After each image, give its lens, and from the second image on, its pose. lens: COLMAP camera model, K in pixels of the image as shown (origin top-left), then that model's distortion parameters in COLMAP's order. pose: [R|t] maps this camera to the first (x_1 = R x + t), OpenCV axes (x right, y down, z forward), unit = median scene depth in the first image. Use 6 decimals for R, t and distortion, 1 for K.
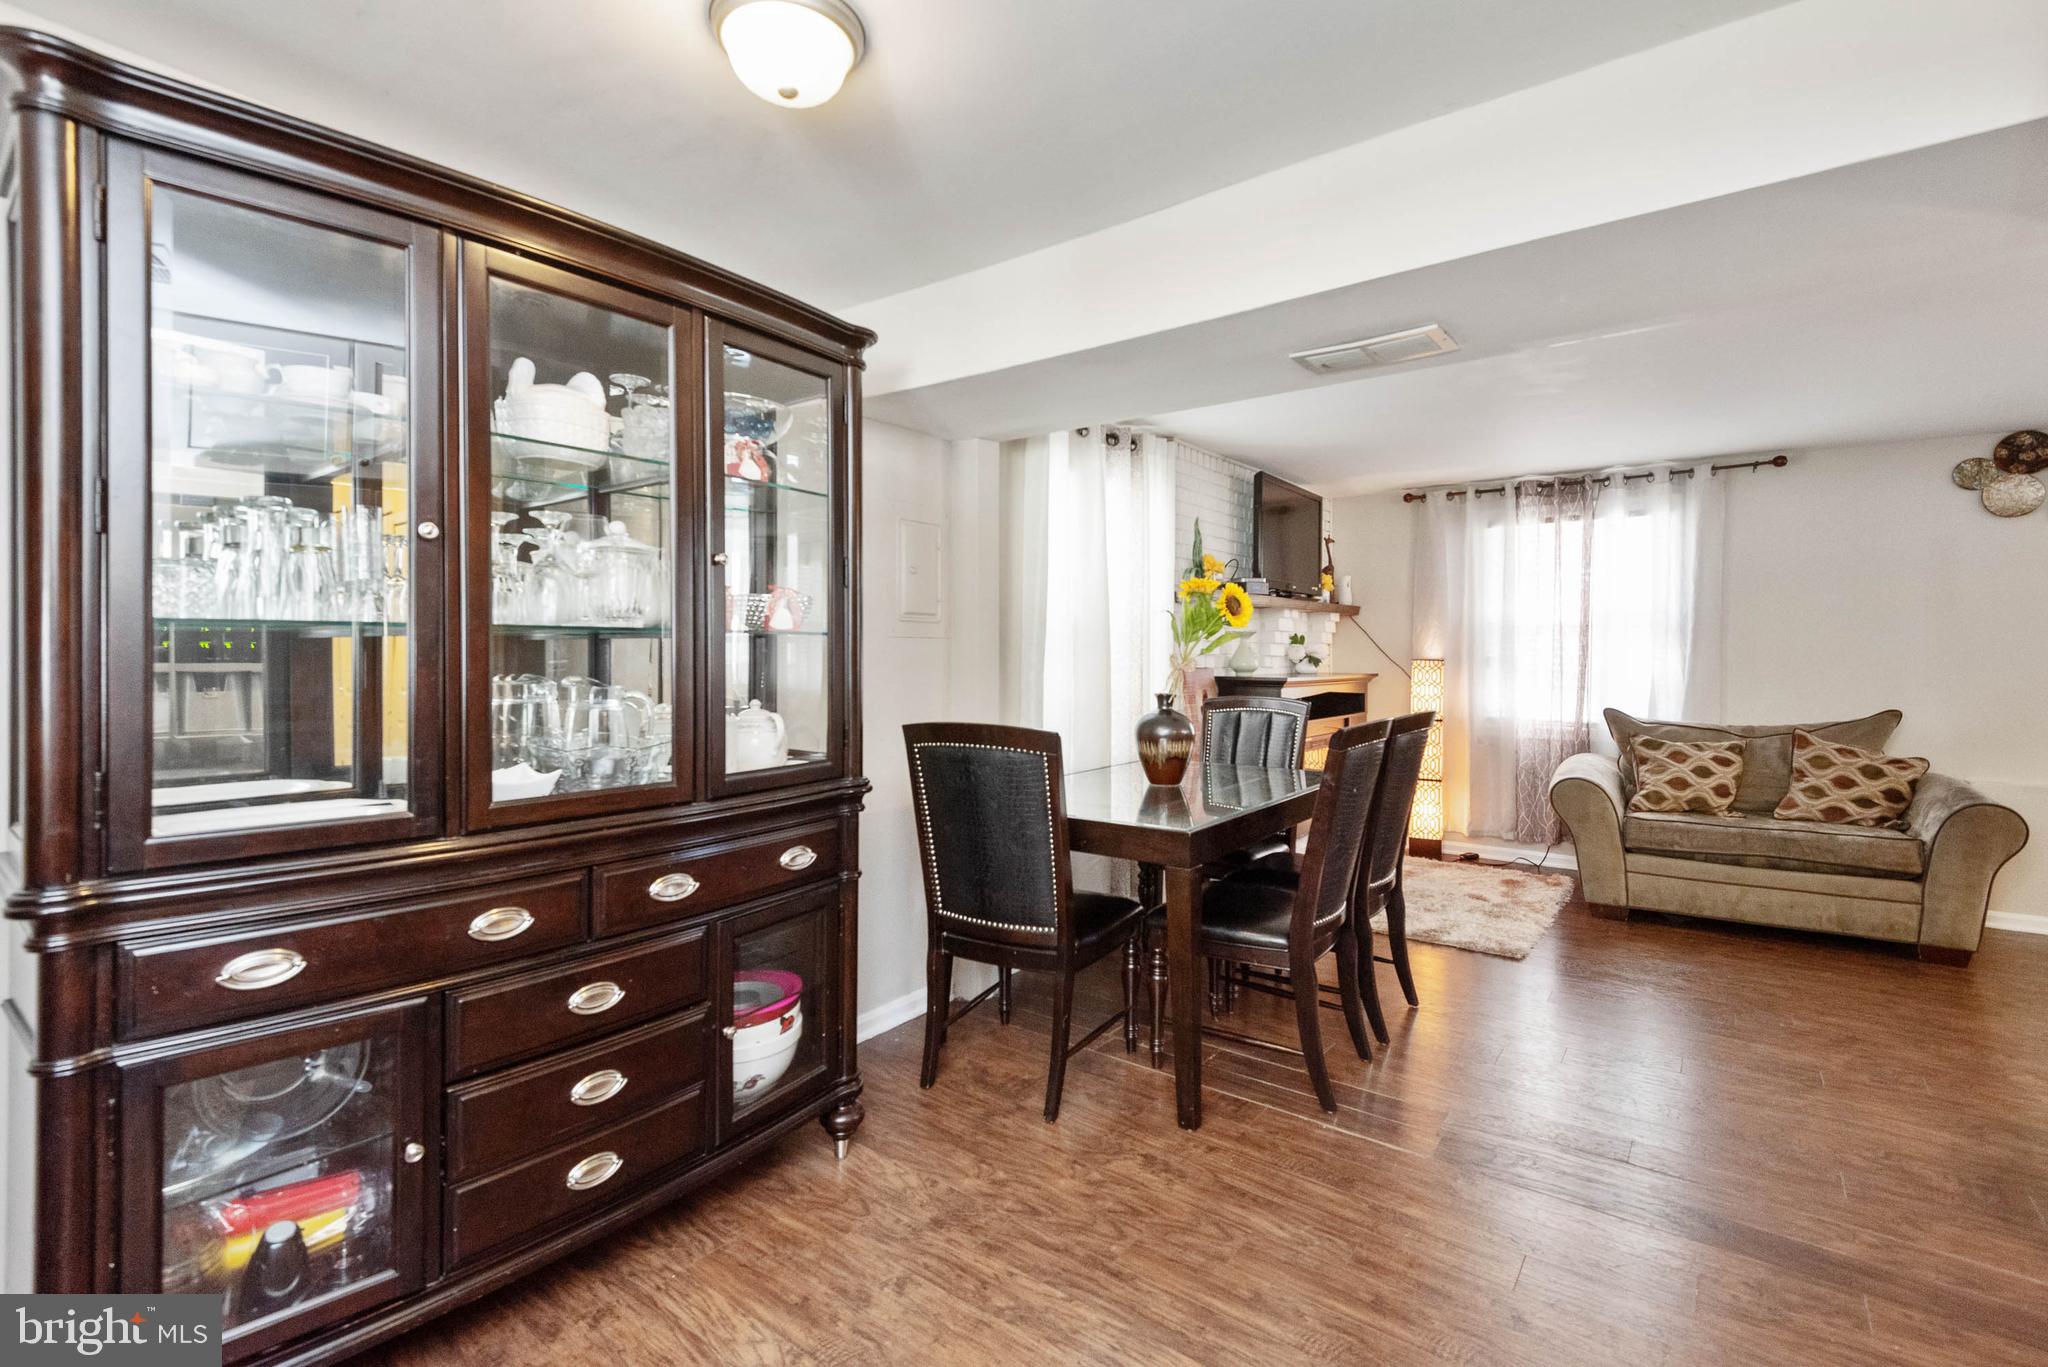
lens RADIAL K [[924.4, 0, 1025.9], [0, 924.4, 674.1], [0, 0, 1]] dist [0.042960, -0.020291]
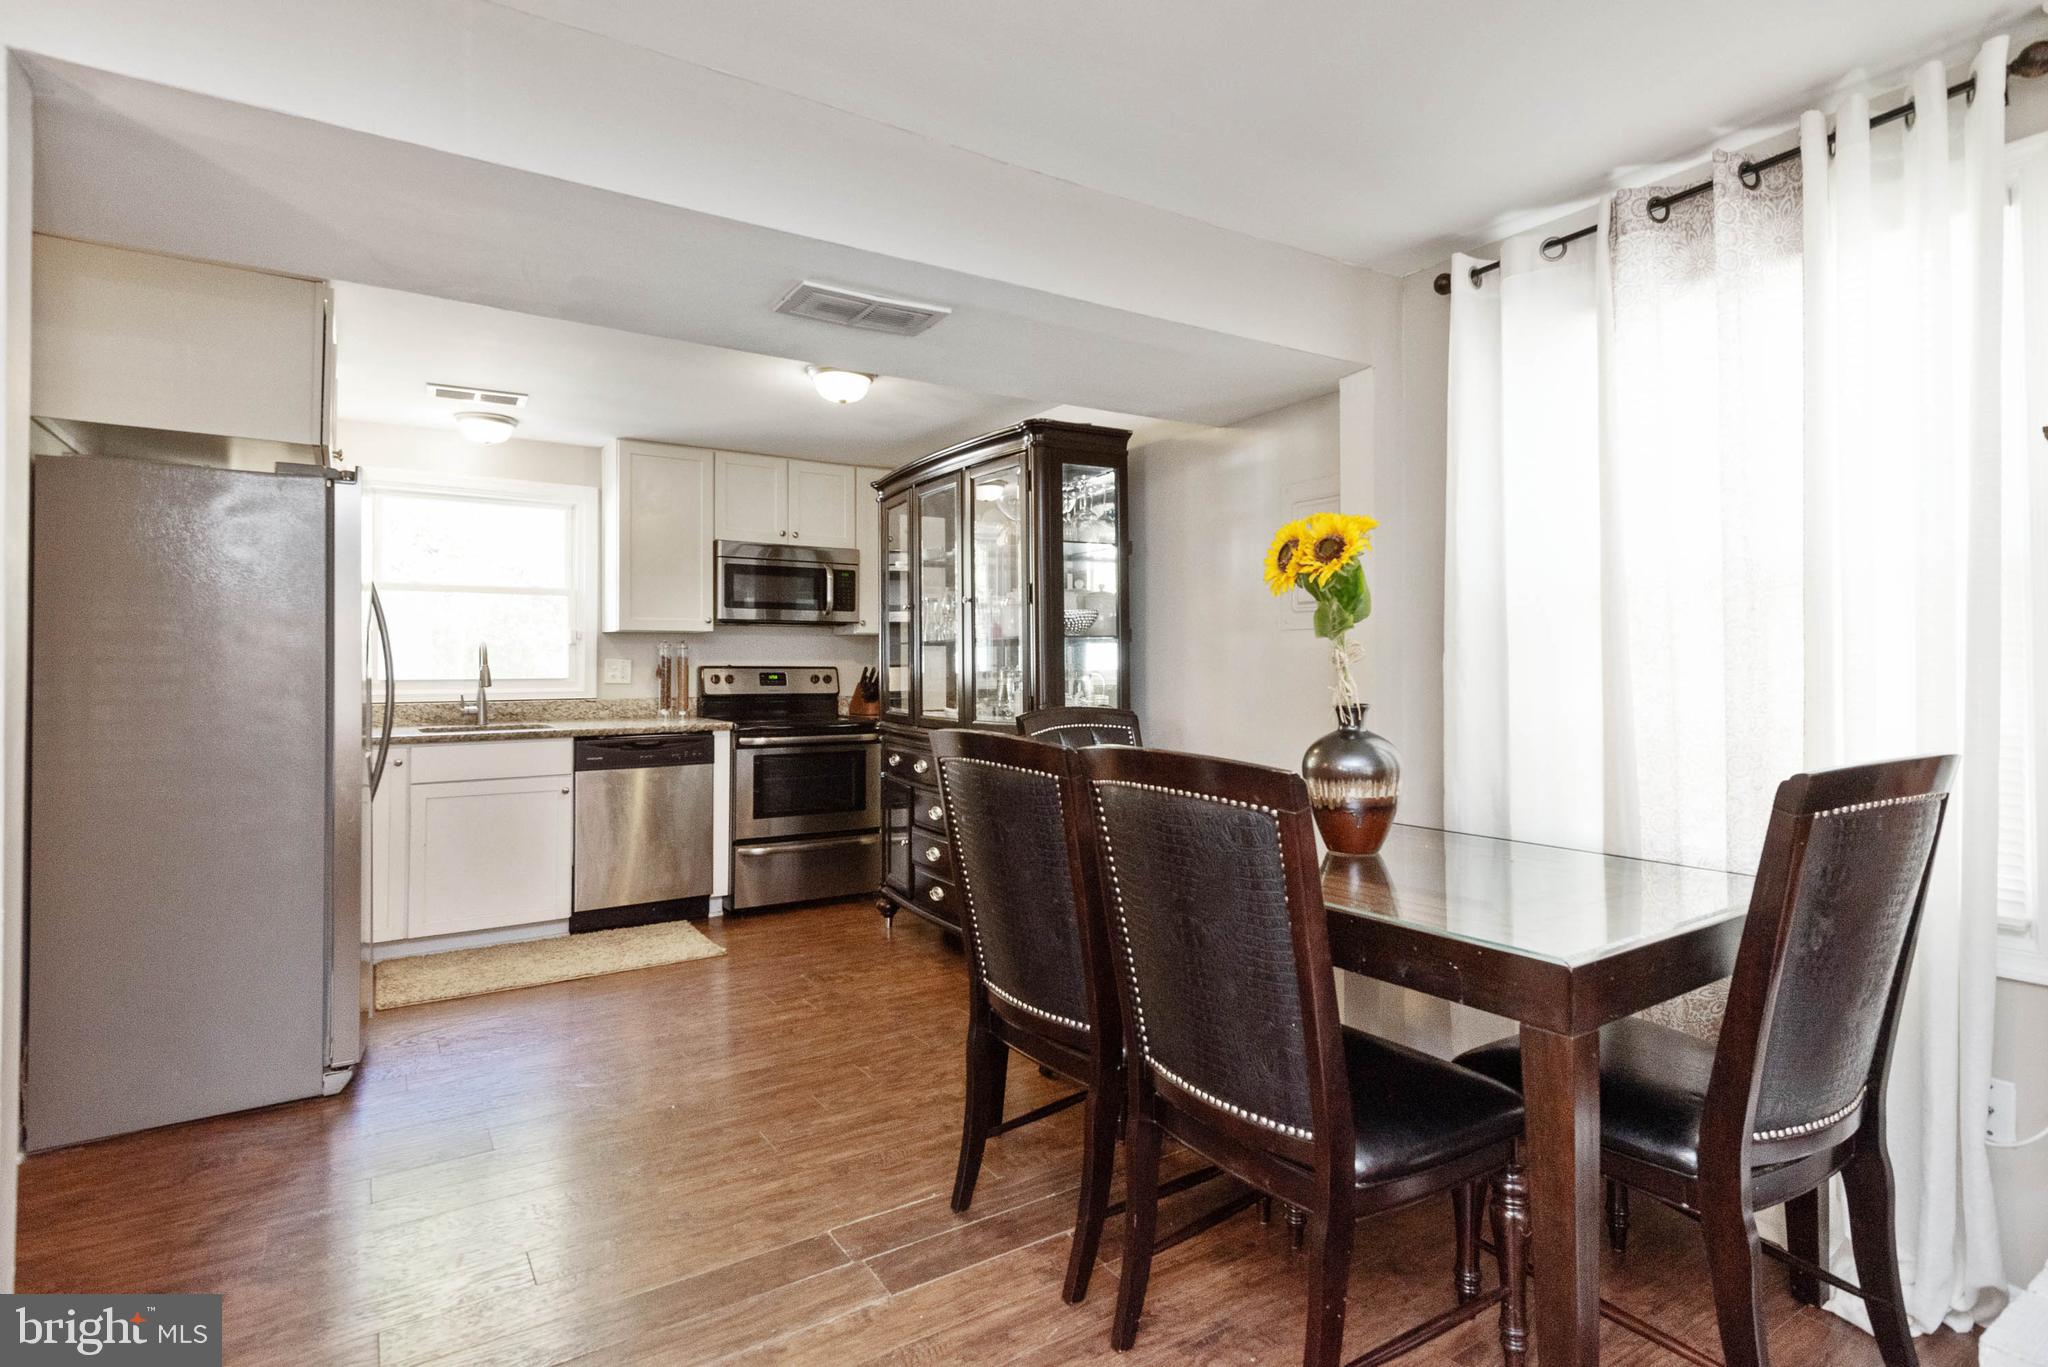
lens RADIAL K [[1030.6, 0, 1057.6], [0, 1030.6, 659.0], [0, 0, 1]] dist [0.028732, -0.015928]
pose [[-0.323848, -0.010889, -0.946046, 0.648352], [-0.008443, 0.999927, -0.008619, -0.003820], [0.946071, 0.005196, -0.323916, 0.763275]]
